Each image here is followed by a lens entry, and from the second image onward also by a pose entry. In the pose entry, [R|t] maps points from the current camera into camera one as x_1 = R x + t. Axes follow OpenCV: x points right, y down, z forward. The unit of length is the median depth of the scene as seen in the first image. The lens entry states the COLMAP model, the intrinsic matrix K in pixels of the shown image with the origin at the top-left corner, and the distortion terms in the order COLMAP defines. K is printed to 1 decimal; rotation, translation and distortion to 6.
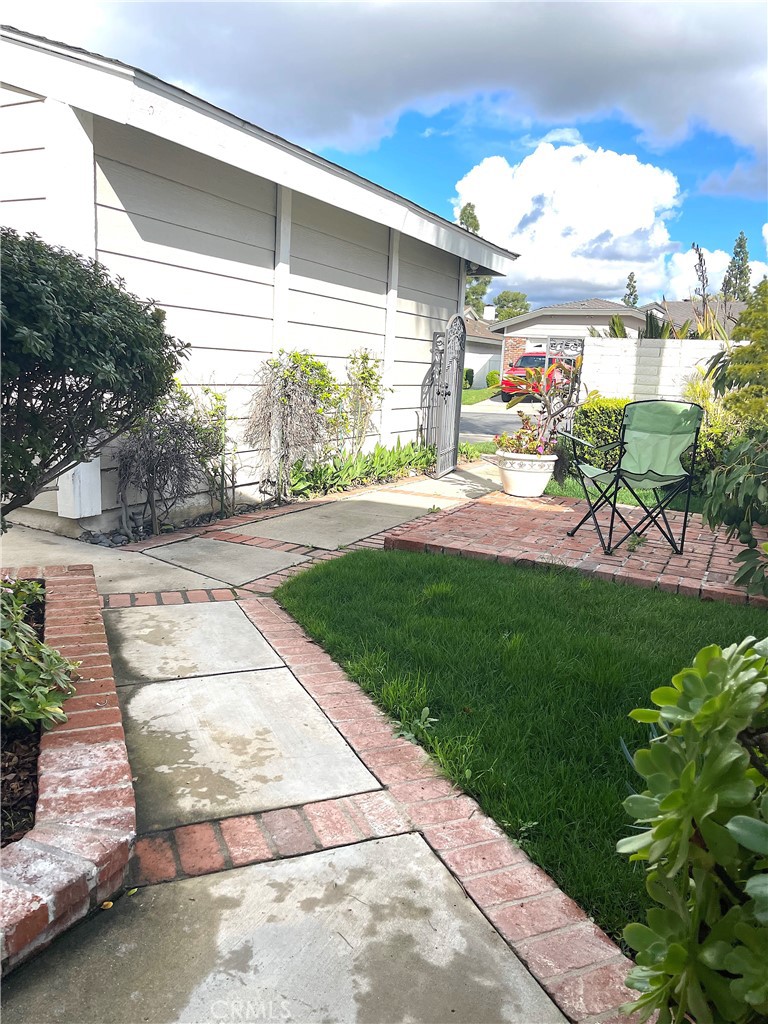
lens RADIAL K [[770.0, 0, 383.9], [0, 770.0, 512.3], [0, 0, 1]] dist [-0.000153, -0.022649]
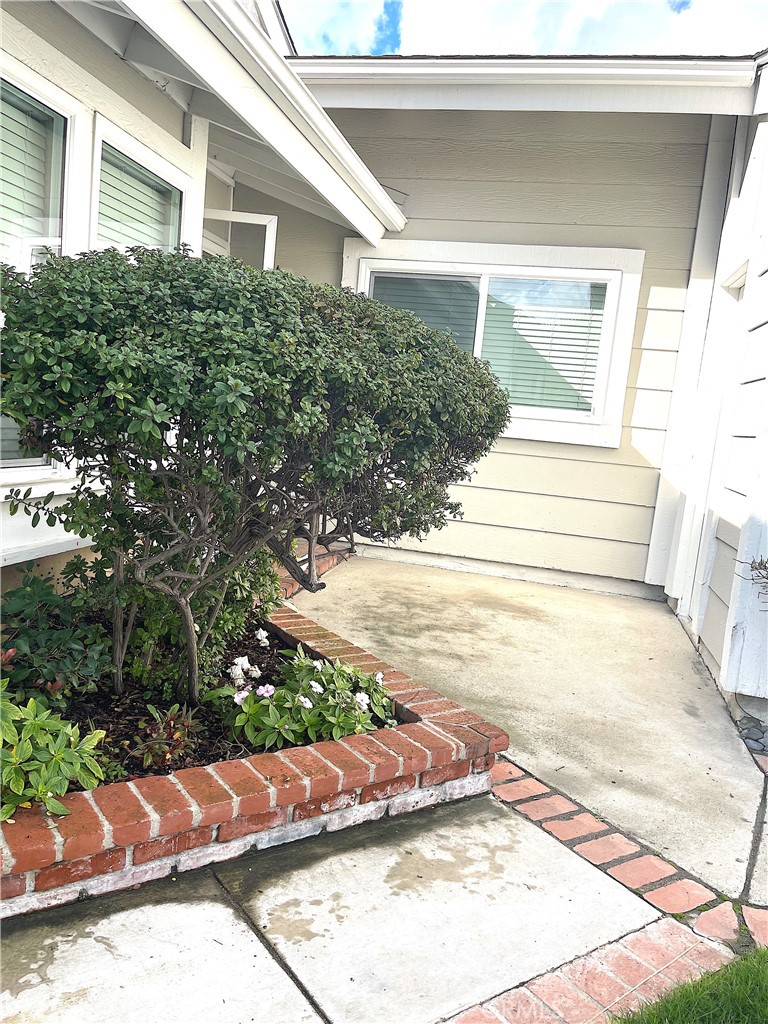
lens RADIAL K [[770.0, 0, 384.7], [0, 770.0, 512.4], [0, 0, 1]] dist [-0.000153, -0.022649]
pose [[0.231612, 0.101951, -0.967451, 0.233879], [-0.269592, 0.962269, 0.036863, -0.113967], [0.934707, 0.252279, 0.250358, 0.636135]]
